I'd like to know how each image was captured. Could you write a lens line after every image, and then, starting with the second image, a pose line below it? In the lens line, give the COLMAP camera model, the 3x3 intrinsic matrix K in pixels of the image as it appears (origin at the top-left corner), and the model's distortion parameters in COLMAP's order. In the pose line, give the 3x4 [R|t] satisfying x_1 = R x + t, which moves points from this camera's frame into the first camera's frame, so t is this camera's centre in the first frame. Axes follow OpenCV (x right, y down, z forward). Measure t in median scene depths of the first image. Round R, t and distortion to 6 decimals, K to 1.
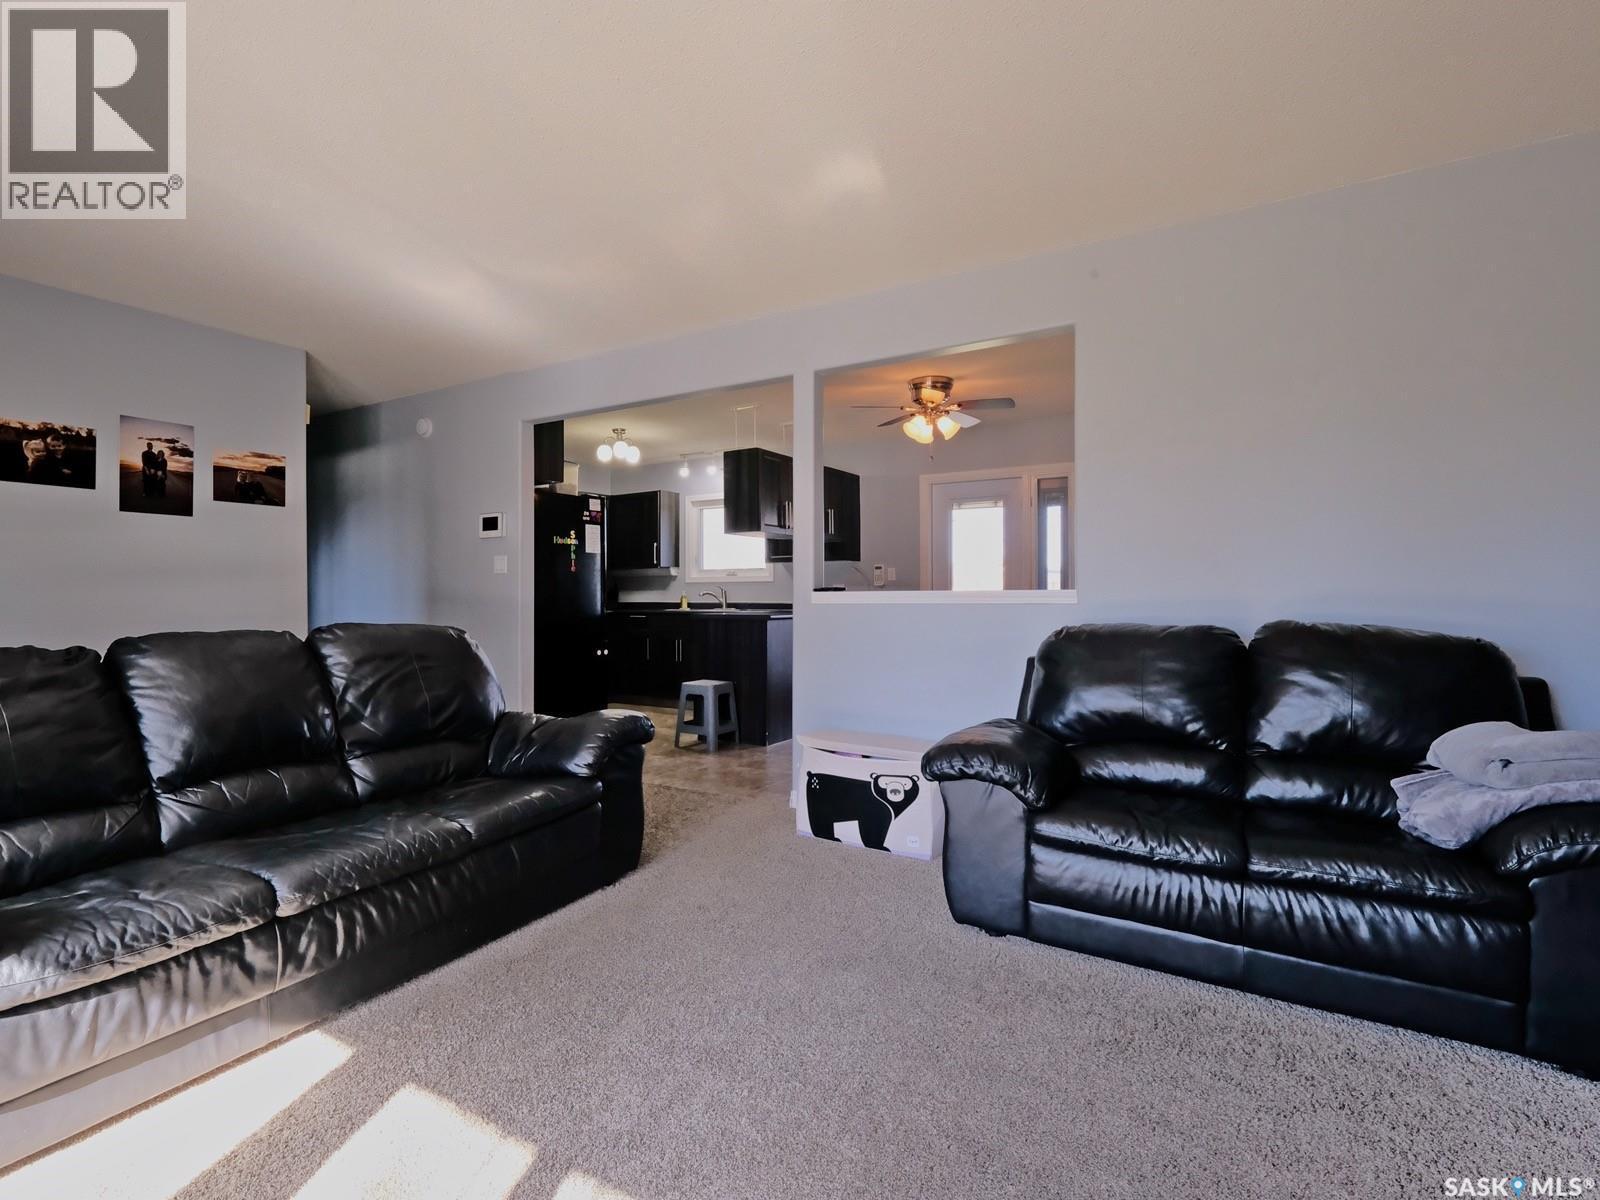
lens RADIAL K [[751.8, 0, 801.6], [0, 751.8, 600.9], [0, 0, 1]] dist [-0.004217, -0.000420]
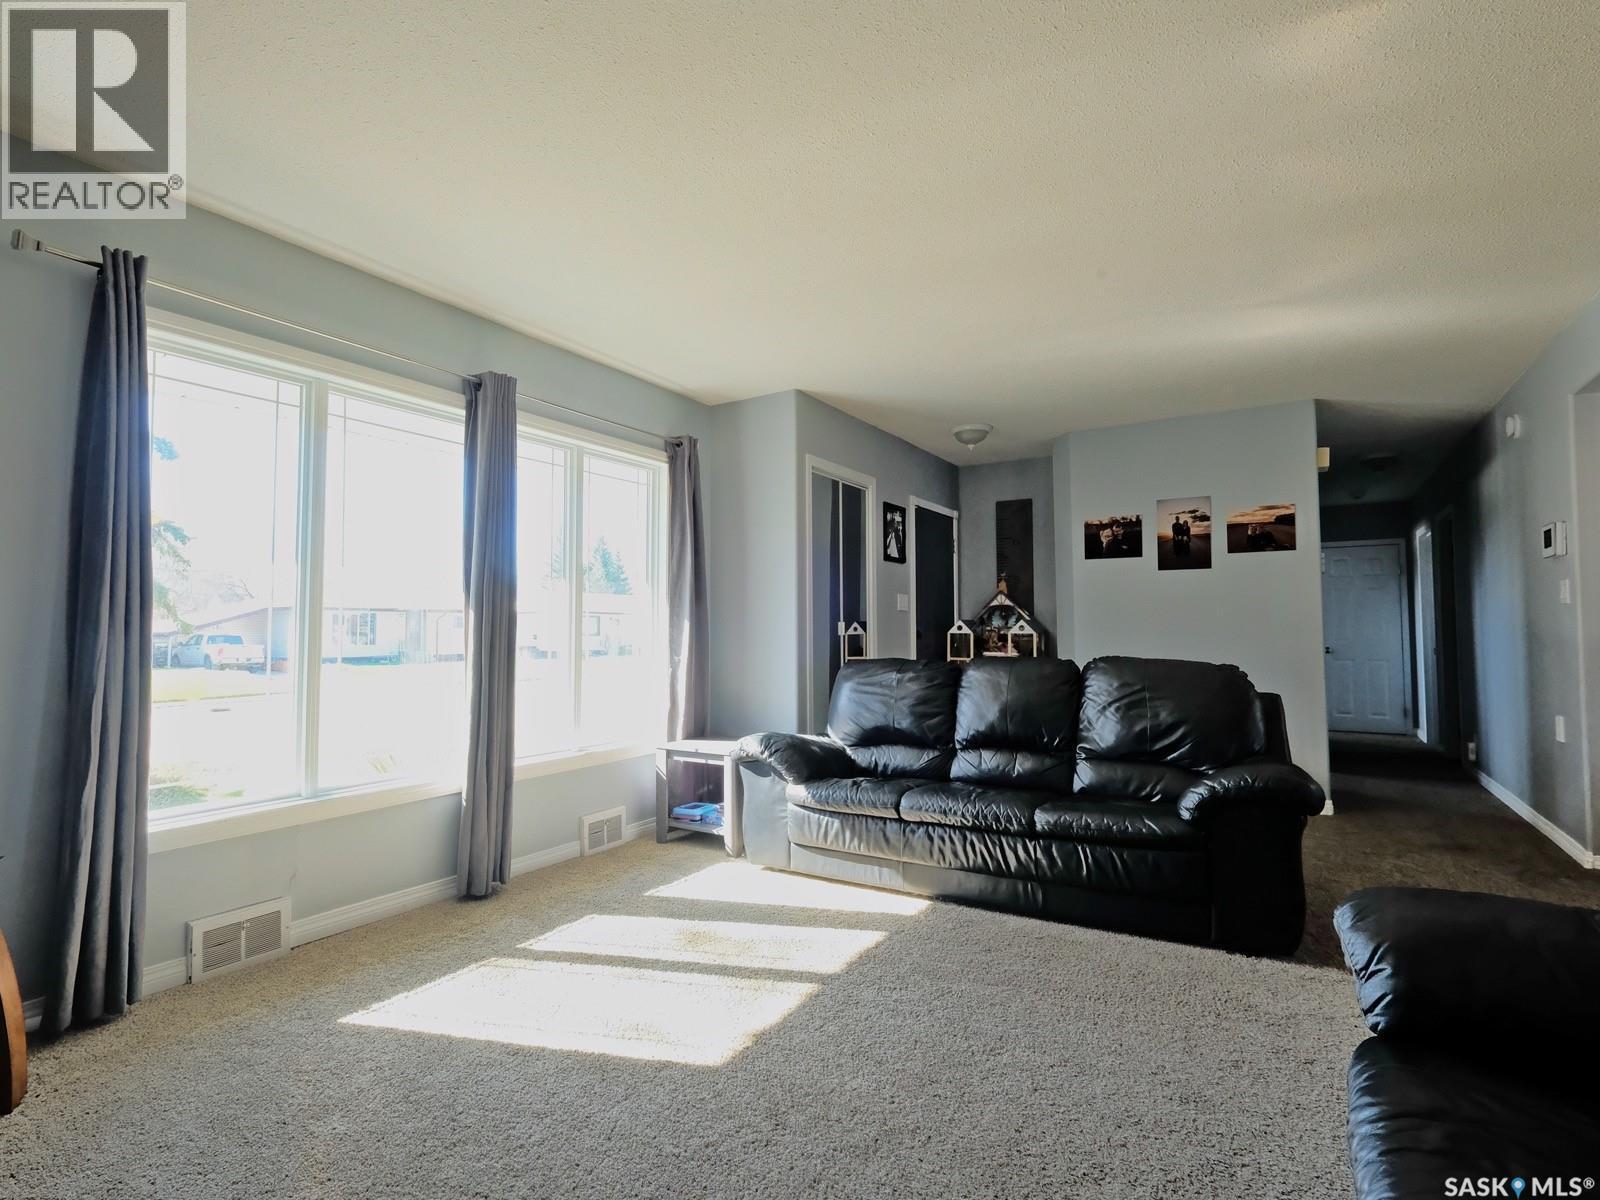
lens RADIAL K [[800.5, 0, 800.2], [0, 800.5, 595.8], [0, 0, 1]] dist [-0.000317, -0.000532]
pose [[0.001992, -0.043190, -0.999065, 0.533808], [-0.007306, 0.999040, -0.043204, -0.005793], [0.999971, 0.007386, 0.001675, 0.339009]]
